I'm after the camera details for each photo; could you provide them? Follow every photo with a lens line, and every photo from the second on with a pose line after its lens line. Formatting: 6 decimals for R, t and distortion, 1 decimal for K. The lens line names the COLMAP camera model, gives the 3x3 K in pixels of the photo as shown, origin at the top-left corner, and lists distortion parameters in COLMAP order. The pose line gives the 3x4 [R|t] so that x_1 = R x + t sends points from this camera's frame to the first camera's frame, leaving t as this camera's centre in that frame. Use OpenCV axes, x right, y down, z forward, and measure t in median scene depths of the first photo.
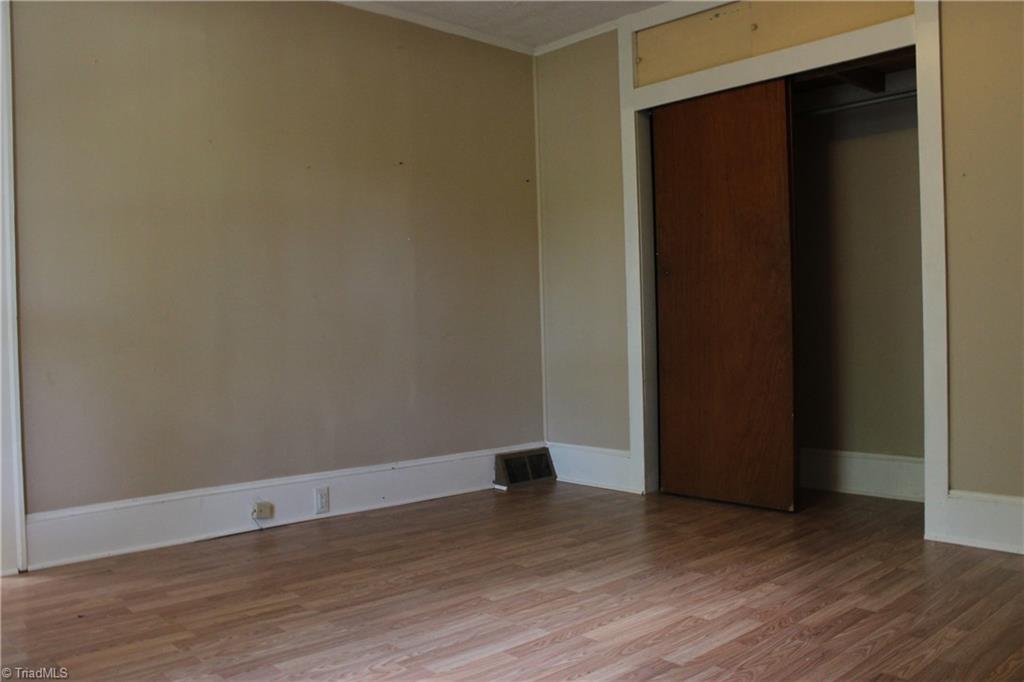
lens RADIAL K [[846.1, 0, 512.0], [0, 846.1, 341.0], [0, 0, 1]] dist [-0.118159, 0.007575]
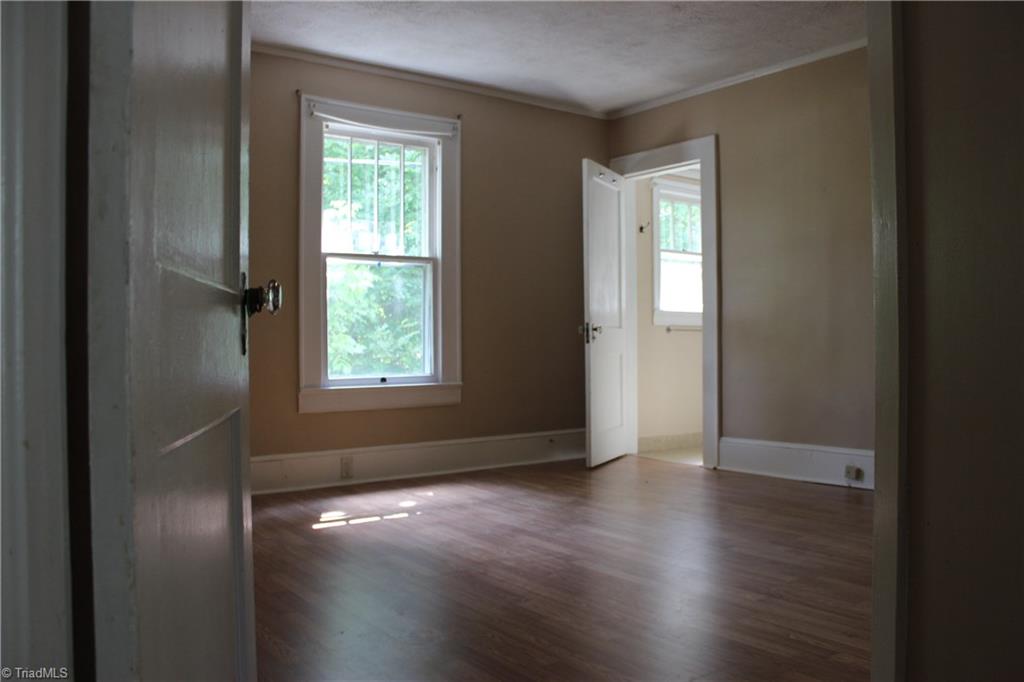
lens RADIAL K [[846.1, 0, 512.0], [0, 846.1, 341.0], [0, 0, 1]] dist [-0.118159, 0.007575]
pose [[-0.097336, 0.024572, -0.994948, 1.227439], [-0.004291, 0.999676, 0.025109, -0.031473], [0.995242, 0.006713, -0.097199, 0.748622]]
